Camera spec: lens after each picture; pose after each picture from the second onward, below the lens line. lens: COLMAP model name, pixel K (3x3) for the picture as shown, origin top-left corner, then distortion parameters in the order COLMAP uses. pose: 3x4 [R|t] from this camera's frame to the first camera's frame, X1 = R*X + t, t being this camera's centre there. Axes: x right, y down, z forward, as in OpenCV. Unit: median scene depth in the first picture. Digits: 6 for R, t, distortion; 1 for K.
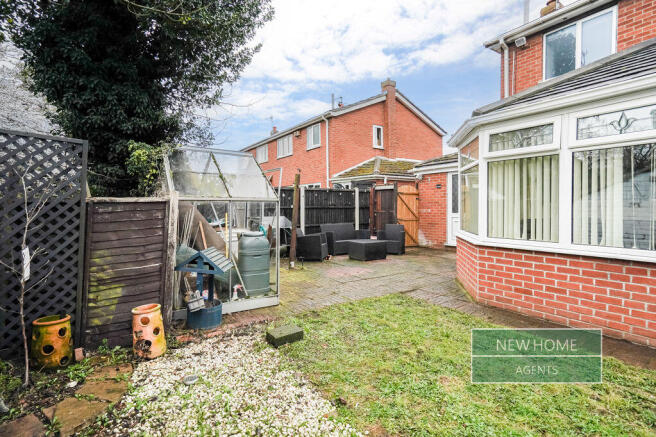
lens RADIAL K [[331.0, 0, 325.8], [0, 331.0, 215.7], [0, 0, 1]] dist [-0.000343, 0.000265]
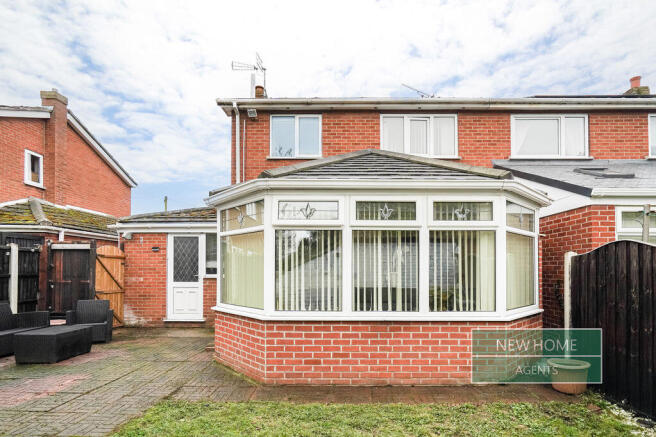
lens RADIAL K [[344.3, 0, 328.0], [0, 344.3, 268.7], [0, 0, 1]] dist [-0.004608, -0.000341]
pose [[0.559524, 0.008231, 0.828774, -0.120944], [0.017489, 0.999611, -0.021735, -0.015715], [-0.828630, 0.026656, 0.559162, 0.179198]]
